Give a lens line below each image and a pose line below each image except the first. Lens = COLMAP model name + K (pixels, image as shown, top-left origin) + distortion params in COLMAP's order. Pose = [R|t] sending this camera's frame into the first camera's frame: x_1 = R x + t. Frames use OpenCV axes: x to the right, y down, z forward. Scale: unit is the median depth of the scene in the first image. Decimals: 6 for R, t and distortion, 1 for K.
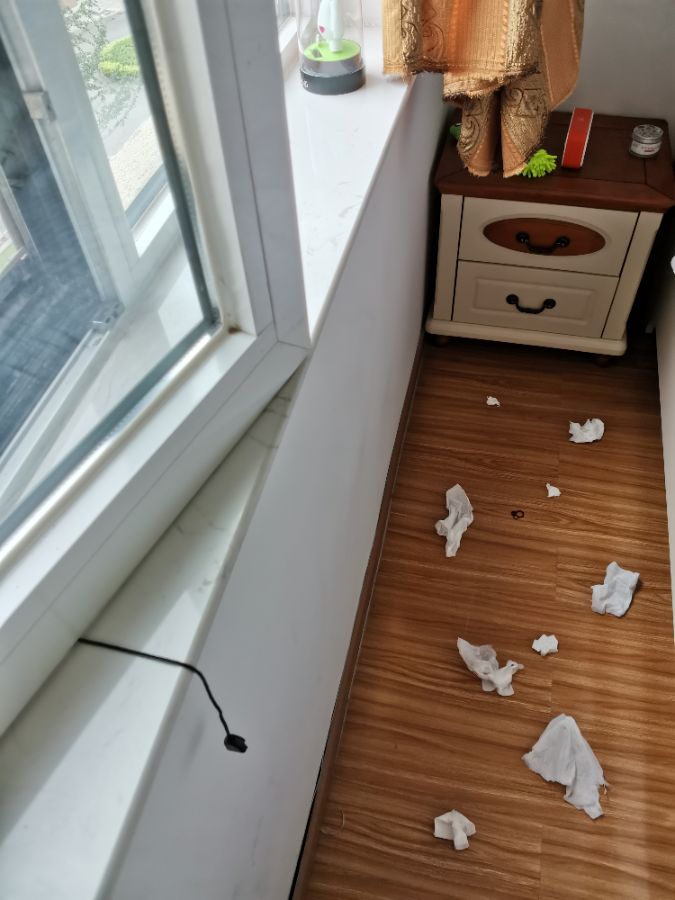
lens RADIAL K [[684.6, 0, 337.9], [0, 684.6, 451.6], [0, 0, 1]] dist [0.010800, -0.041950]
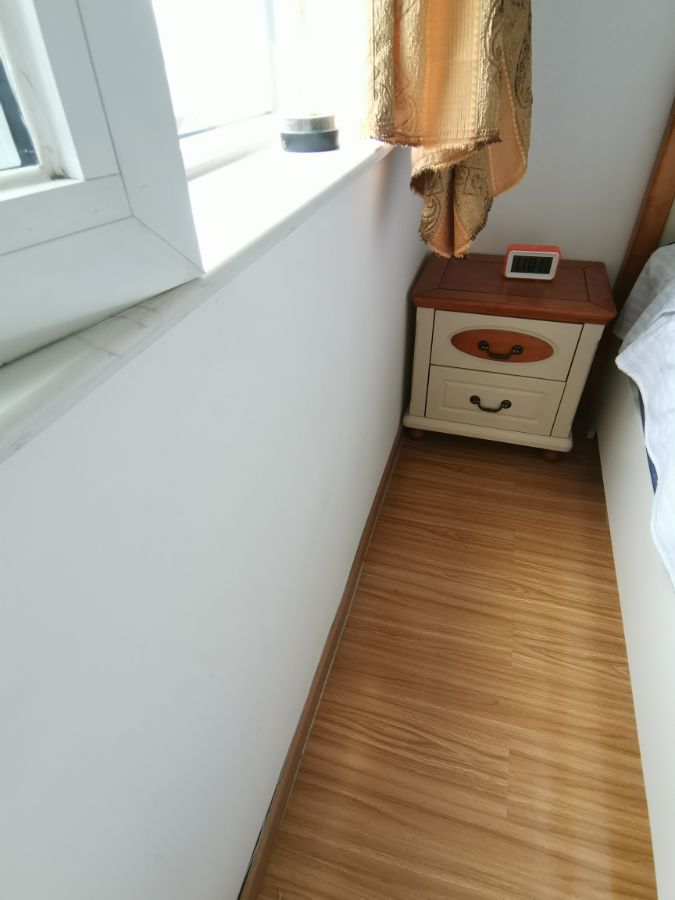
lens RADIAL K [[505.0, 0, 337.6], [0, 505.0, 452.2], [0, 0, 1]] dist [-0.000193, 0.000941]
pose [[0.997848, 0.060984, -0.024094, 0.051749], [-0.064389, 0.980770, -0.184238, 0.056625], [0.012395, 0.185393, 0.982586, 0.181221]]
